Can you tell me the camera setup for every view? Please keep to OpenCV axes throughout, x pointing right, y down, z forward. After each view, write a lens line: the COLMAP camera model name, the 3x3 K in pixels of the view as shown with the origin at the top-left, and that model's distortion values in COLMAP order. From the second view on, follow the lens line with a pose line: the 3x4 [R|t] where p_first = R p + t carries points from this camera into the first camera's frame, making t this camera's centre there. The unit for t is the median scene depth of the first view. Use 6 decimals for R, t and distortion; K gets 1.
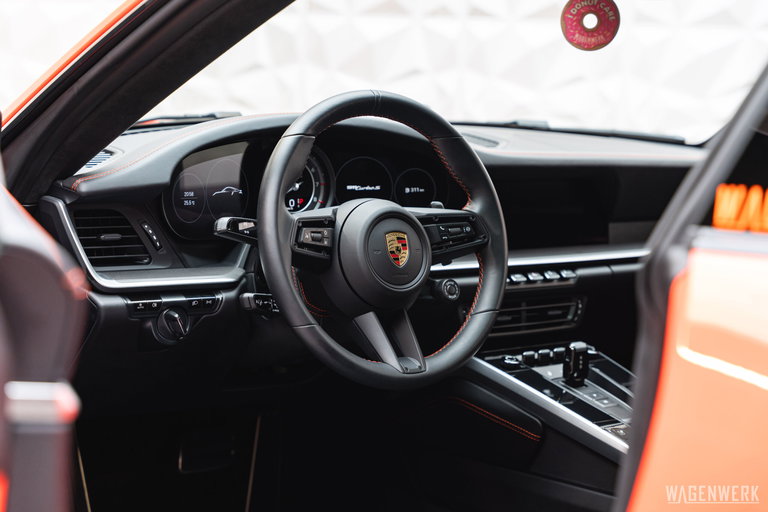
lens RADIAL K [[1405.3, 0, 384.5], [0, 1405.3, 249.9], [0, 0, 1]] dist [0.303271, 0.000000]
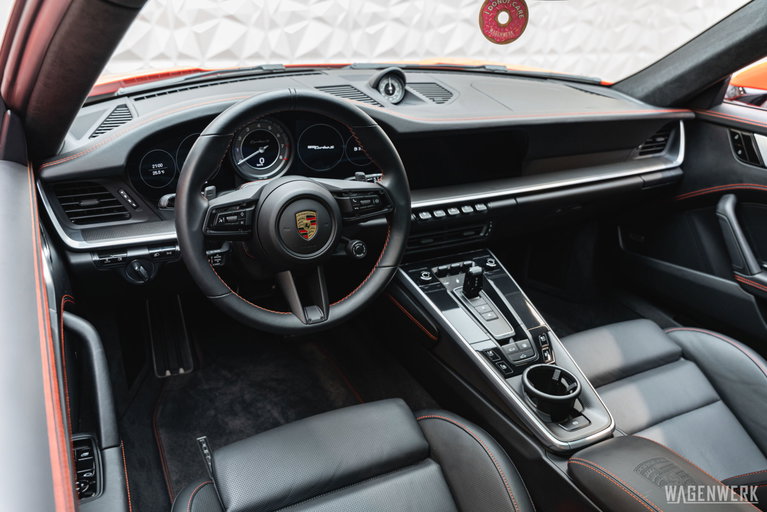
lens RADIAL K [[588.3, 0, 377.7], [0, 588.3, 253.0], [0, 0, 1]] dist [0.025828, -0.029501]
pose [[0.982894, 0.082125, -0.164848, 0.155148], [-0.029461, 0.953660, 0.299440, -0.131805], [0.181800, -0.289461, 0.939766, 0.513792]]
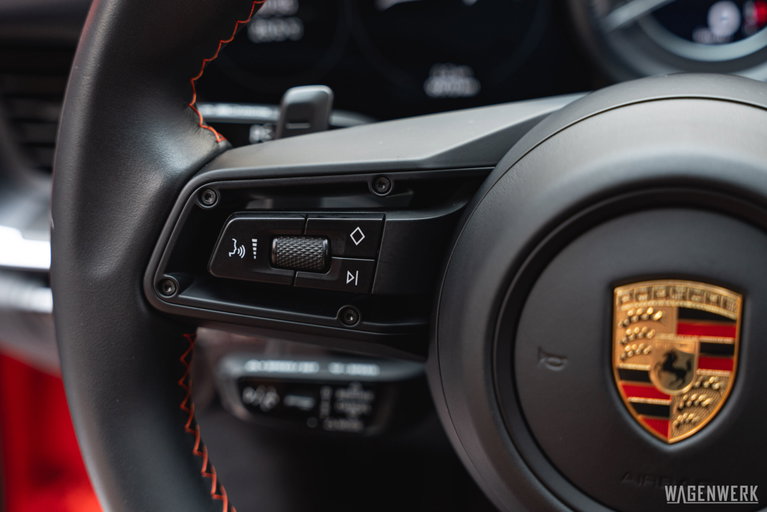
lens RADIAL K [[1147.8, 0, 382.4], [0, 1147.8, 256.0], [0, 0, 1]] dist [0.047343, 0.000000]
pose [[0.585769, 0.242094, -0.773476, 0.109669], [0.003599, 0.953559, 0.301185, -0.065822], [0.810470, -0.179209, 0.557694, 0.862876]]
